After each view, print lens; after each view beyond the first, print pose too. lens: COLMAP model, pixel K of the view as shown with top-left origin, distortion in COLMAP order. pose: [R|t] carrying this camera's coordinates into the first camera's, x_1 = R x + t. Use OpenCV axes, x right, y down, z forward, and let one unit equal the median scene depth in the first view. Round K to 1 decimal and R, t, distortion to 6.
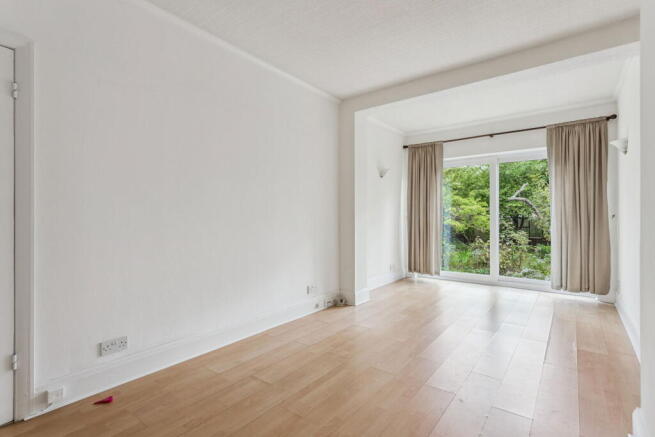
lens RADIAL K [[317.4, 0, 326.1], [0, 317.4, 217.7], [0, 0, 1]] dist [0.005980, 0.002107]
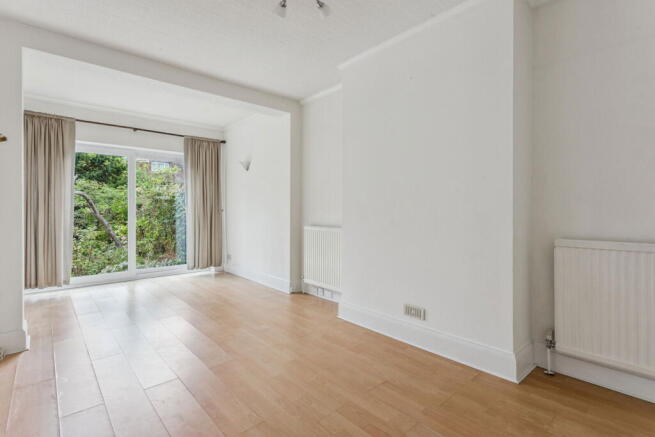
lens RADIAL K [[317.4, 0, 325.8], [0, 317.4, 212.0], [0, 0, 1]] dist [0.005980, 0.002107]
pose [[0.172044, -0.002397, 0.985086, -0.395476], [0.009909, 0.999951, 0.000702, 0.005360], [-0.985039, 0.009640, 0.172059, 0.269229]]
